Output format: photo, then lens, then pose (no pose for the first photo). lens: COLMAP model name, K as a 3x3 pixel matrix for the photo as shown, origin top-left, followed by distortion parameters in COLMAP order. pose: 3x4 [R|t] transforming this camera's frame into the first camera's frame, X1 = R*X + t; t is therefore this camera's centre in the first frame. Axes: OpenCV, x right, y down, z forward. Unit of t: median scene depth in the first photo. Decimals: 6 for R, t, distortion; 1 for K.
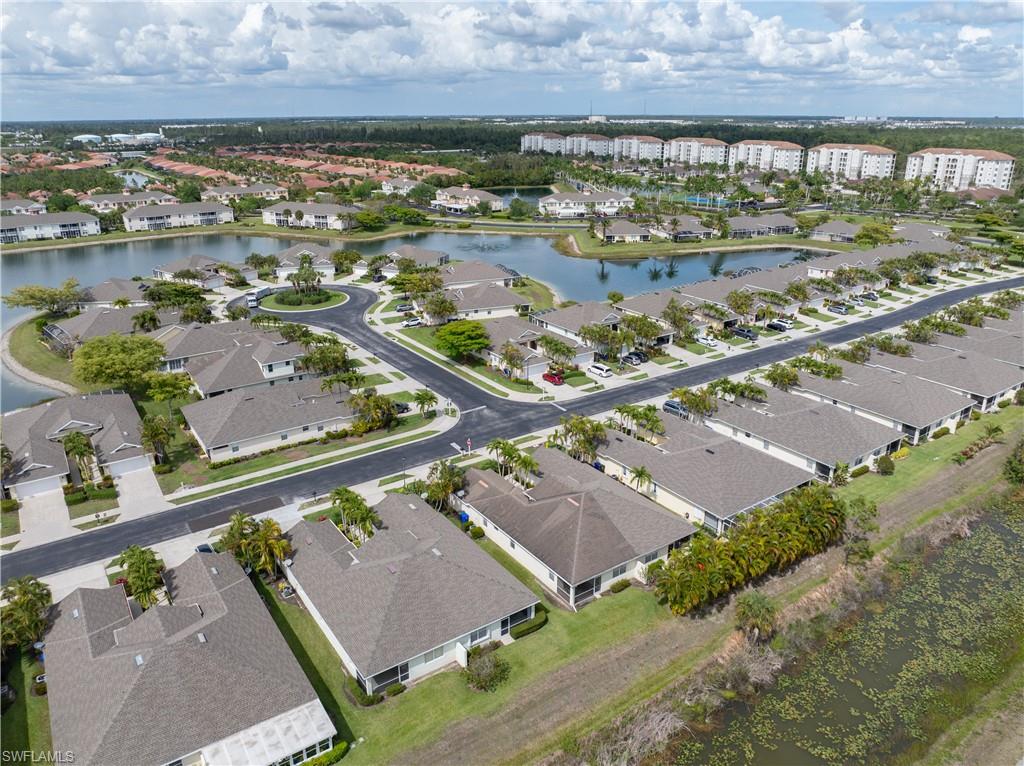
lens RADIAL K [[727.2, 0, 515.4], [0, 727.2, 354.5], [0, 0, 1]] dist [-0.042094, 0.006178]
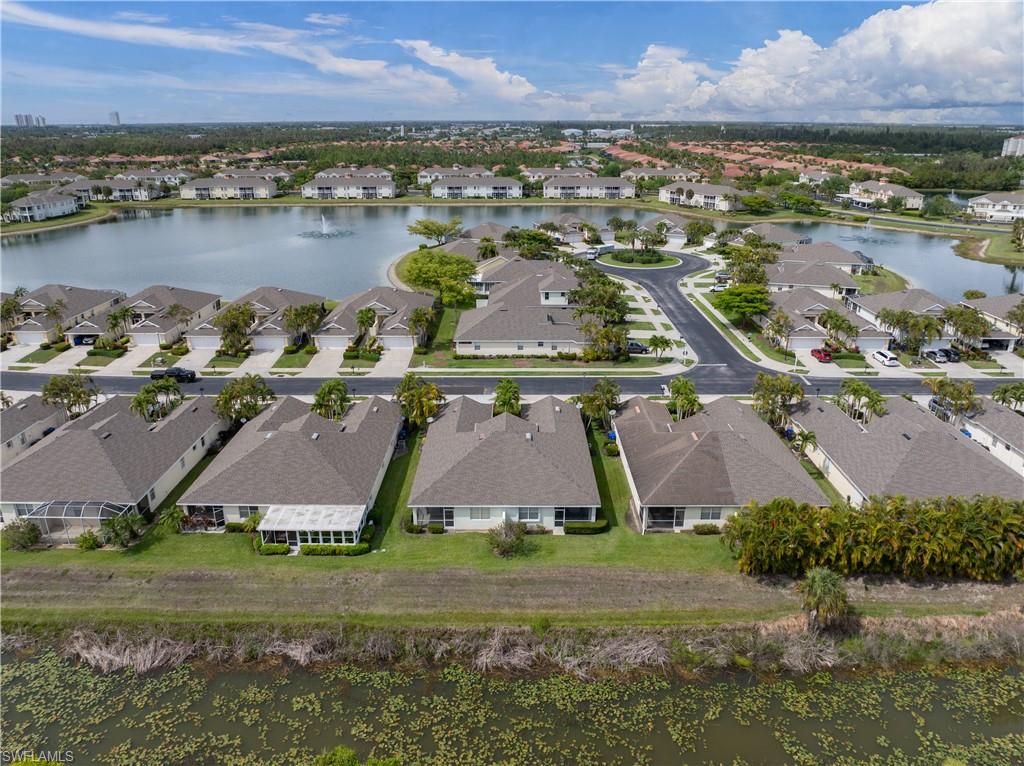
lens RADIAL K [[727.2, 0, 515.4], [0, 727.2, 354.5], [0, 0, 1]] dist [-0.042094, 0.006178]
pose [[0.821824, 0.181256, -0.540141, 0.214140], [-0.183463, 0.981739, 0.050305, 0.054692], [0.539395, 0.057754, 0.840070, 0.050553]]
